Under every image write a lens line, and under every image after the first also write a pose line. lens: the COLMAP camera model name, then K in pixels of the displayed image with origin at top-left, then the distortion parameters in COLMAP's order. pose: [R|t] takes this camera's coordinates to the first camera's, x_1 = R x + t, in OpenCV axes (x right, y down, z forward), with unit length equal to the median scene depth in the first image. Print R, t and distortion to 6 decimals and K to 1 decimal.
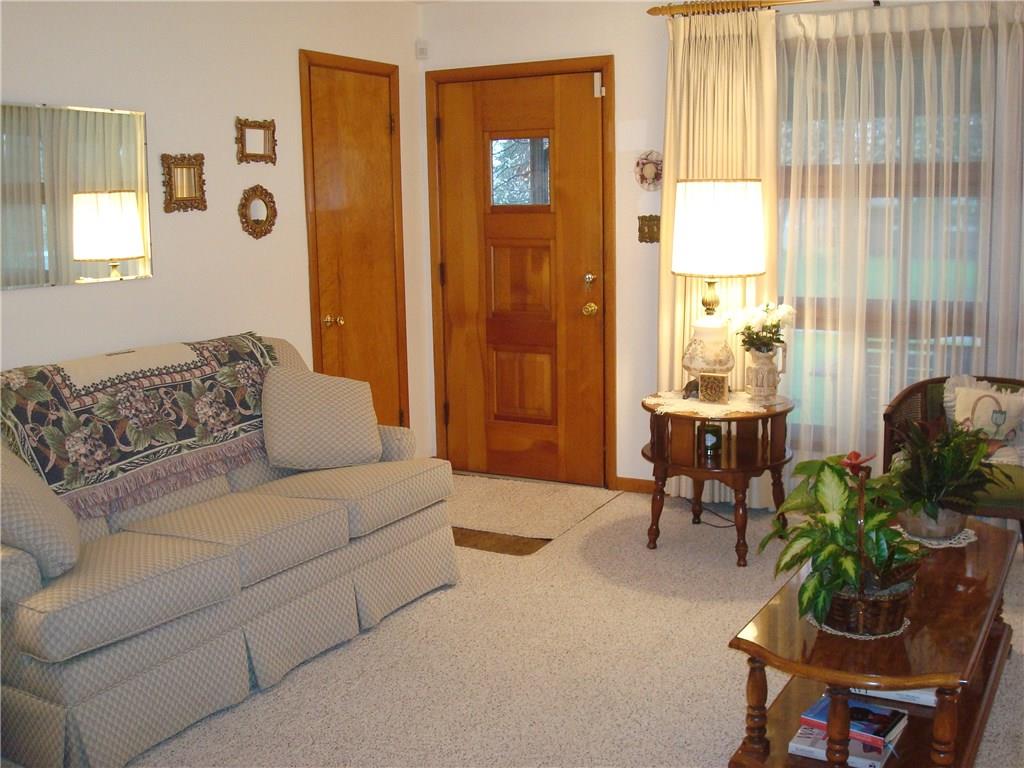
lens RADIAL K [[1063.4, 0, 512.0], [0, 1063.4, 384.0], [0, 0, 1]] dist [-0.085825, -0.022225]
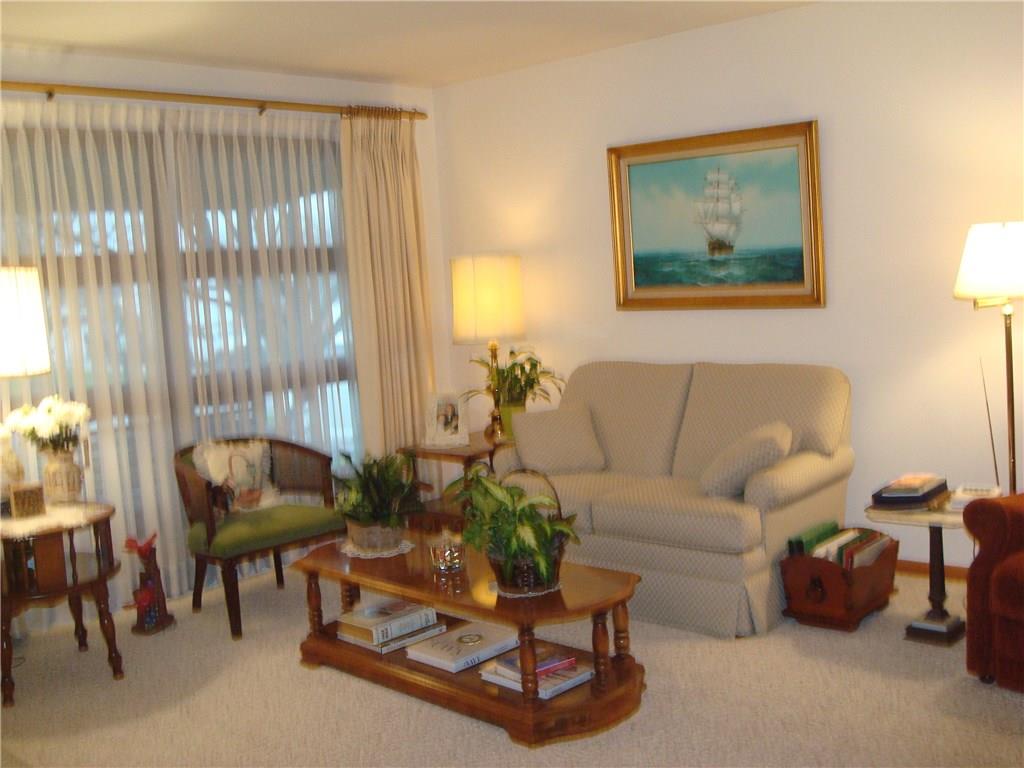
lens RADIAL K [[1063.4, 0, 512.0], [0, 1063.4, 384.0], [0, 0, 1]] dist [-0.085825, -0.022225]
pose [[0.226589, -0.093557, 0.969487, -0.590396], [0.208052, 0.977051, 0.045661, -0.052706], [-0.951510, 0.191357, 0.240854, 0.410759]]
